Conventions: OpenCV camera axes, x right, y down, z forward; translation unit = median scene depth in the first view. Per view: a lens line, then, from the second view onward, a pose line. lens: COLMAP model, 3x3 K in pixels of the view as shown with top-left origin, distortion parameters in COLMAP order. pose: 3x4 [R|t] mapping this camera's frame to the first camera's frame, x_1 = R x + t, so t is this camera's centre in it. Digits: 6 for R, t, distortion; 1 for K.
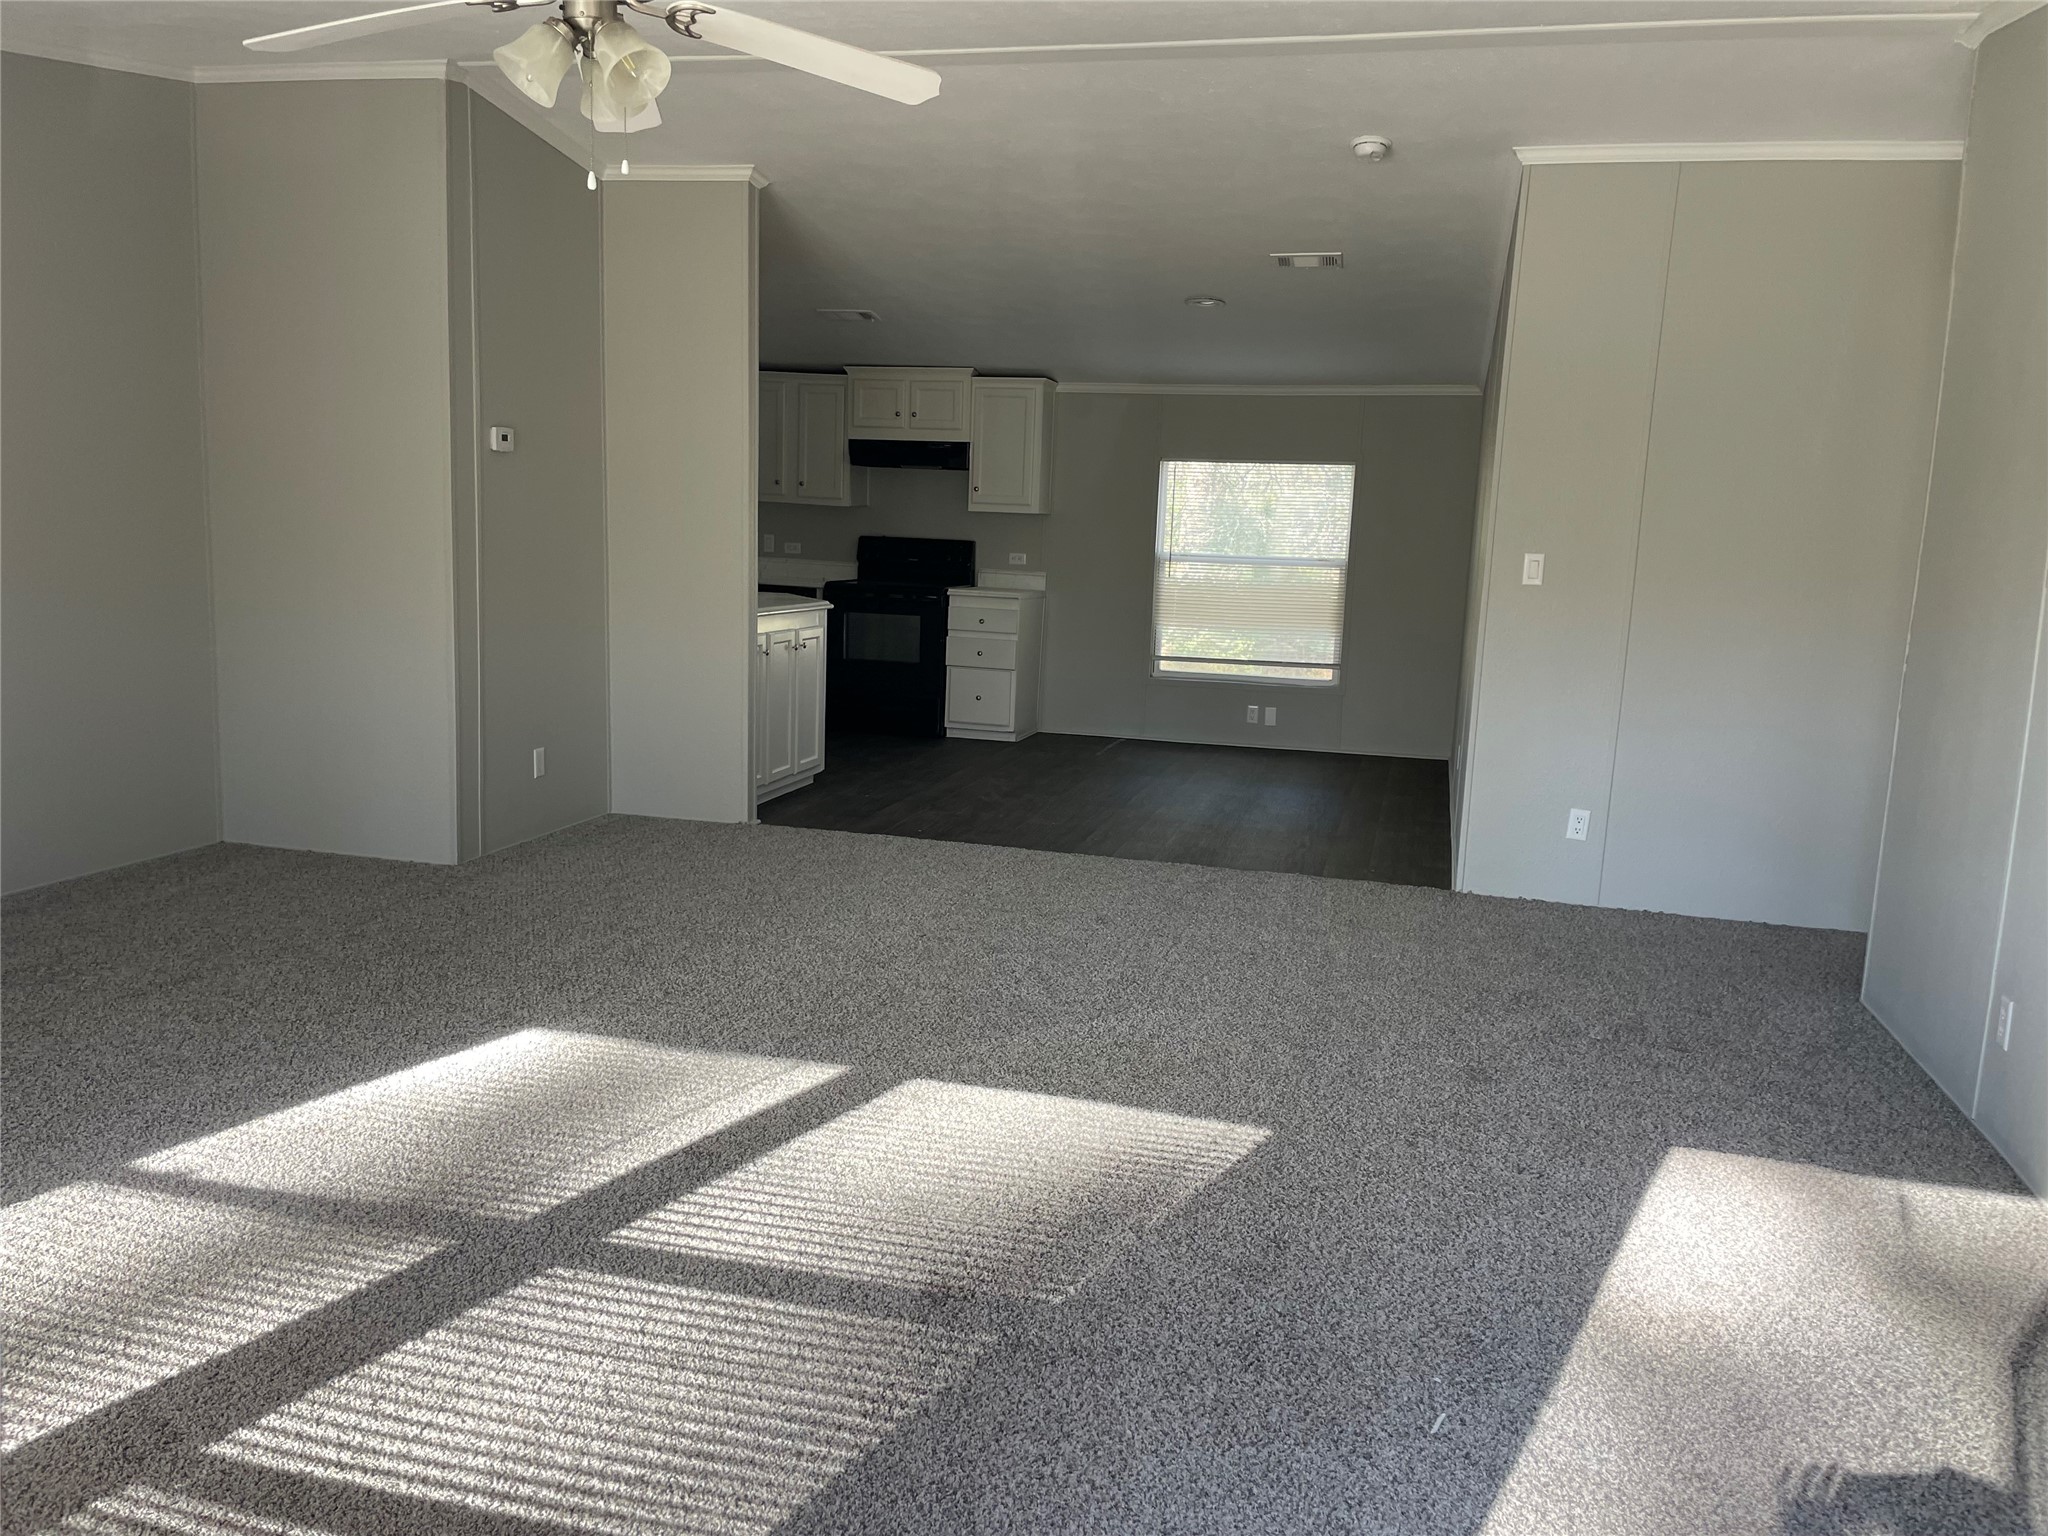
lens RADIAL K [[1553.9, 0, 1028.2], [0, 1553.9, 772.4], [0, 0, 1]] dist [0.081443, -0.101640]
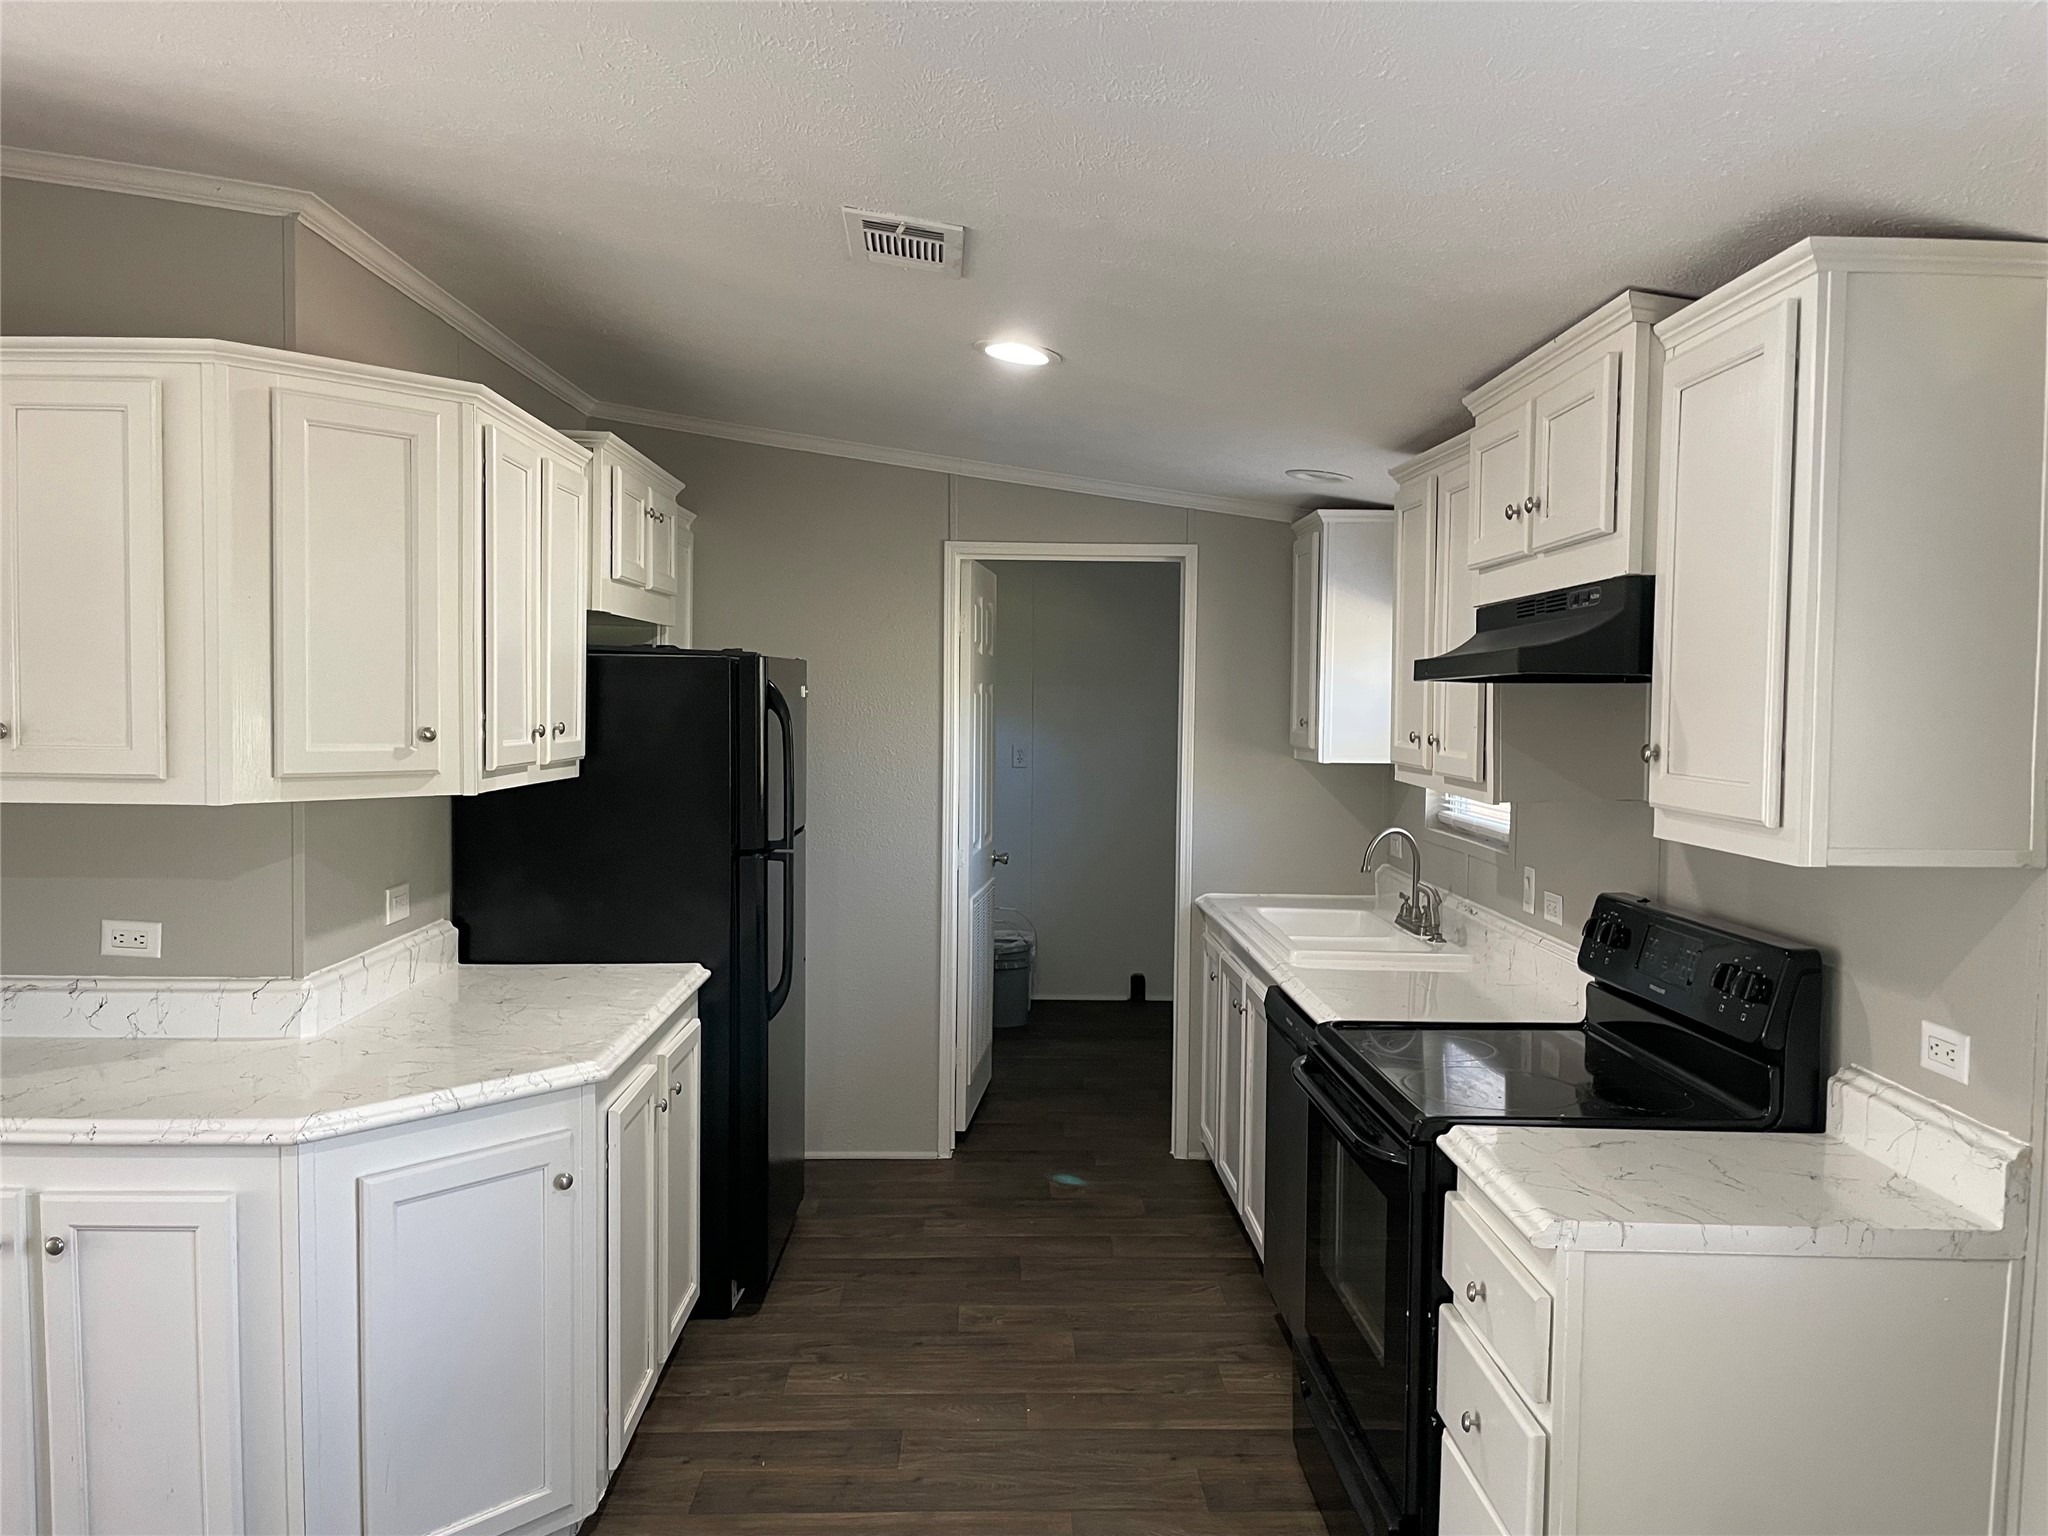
lens RADIAL K [[1553.9, 0, 1029.2], [0, 1553.9, 767.1], [0, 0, 1]] dist [0.081443, -0.101640]
pose [[0.278634, 0.005623, -0.960381, 0.180624], [-0.152928, 0.987484, -0.038588, -0.154258], [0.948143, 0.157621, 0.276006, 0.833232]]
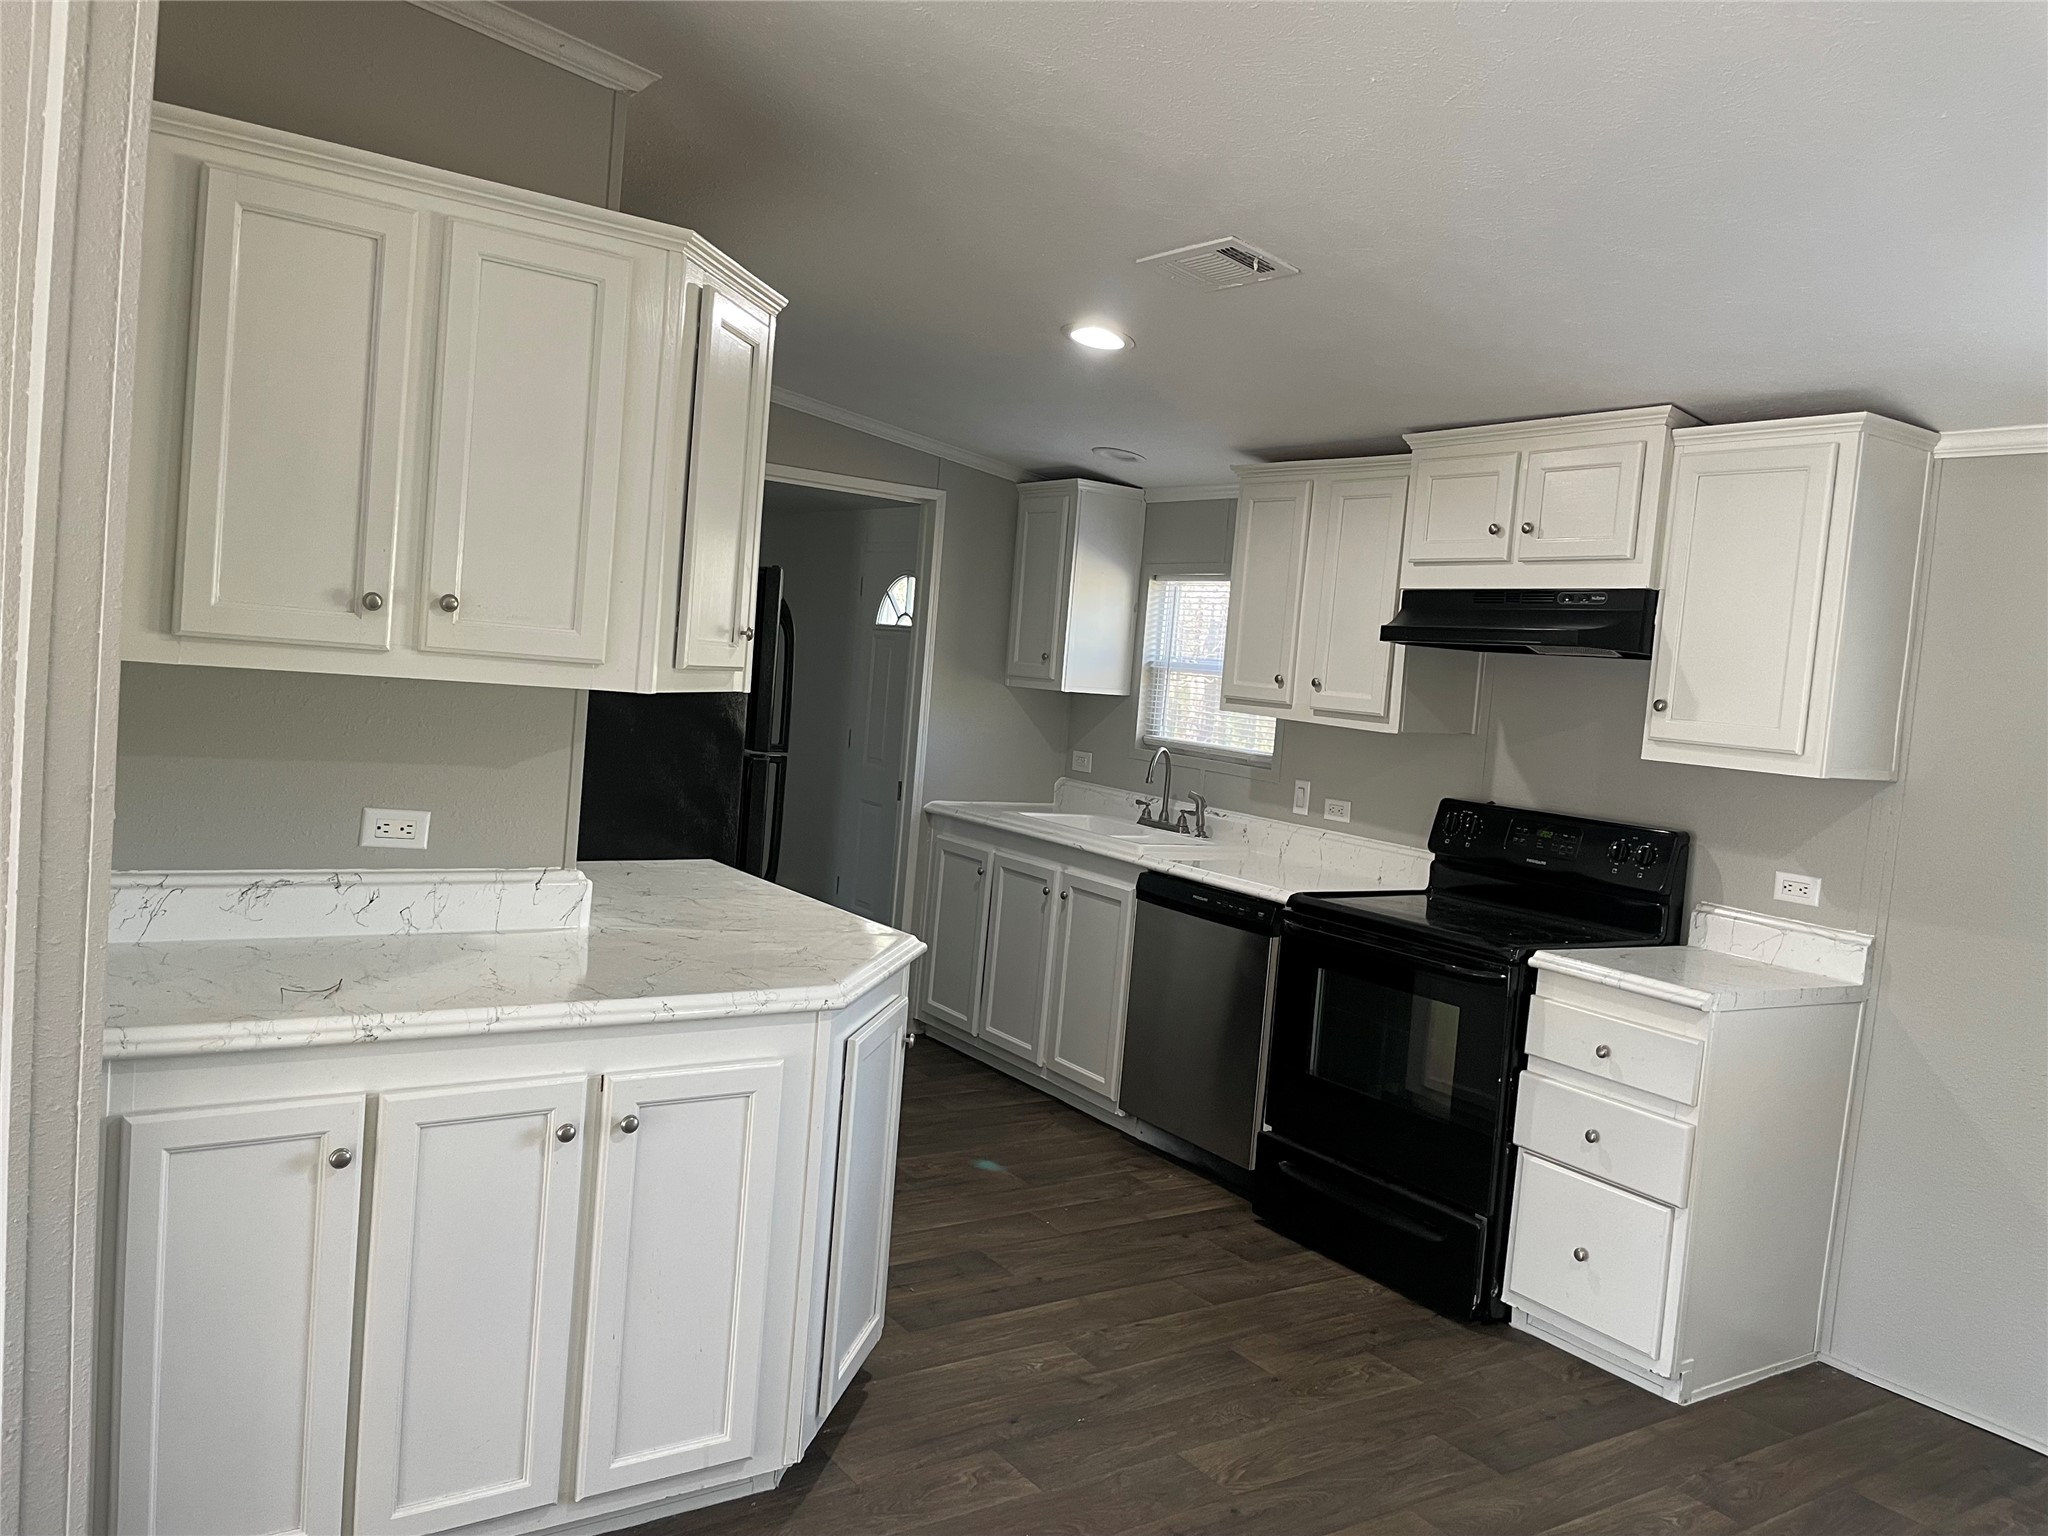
lens RADIAL K [[1553.9, 0, 1032.9], [0, 1553.9, 753.6], [0, 0, 1]] dist [0.081443, -0.101640]
pose [[0.756575, 0.060832, -0.651072, 0.104417], [-0.155721, 0.983780, -0.089036, -0.110164], [0.635095, 0.168748, 0.753776, 0.602774]]
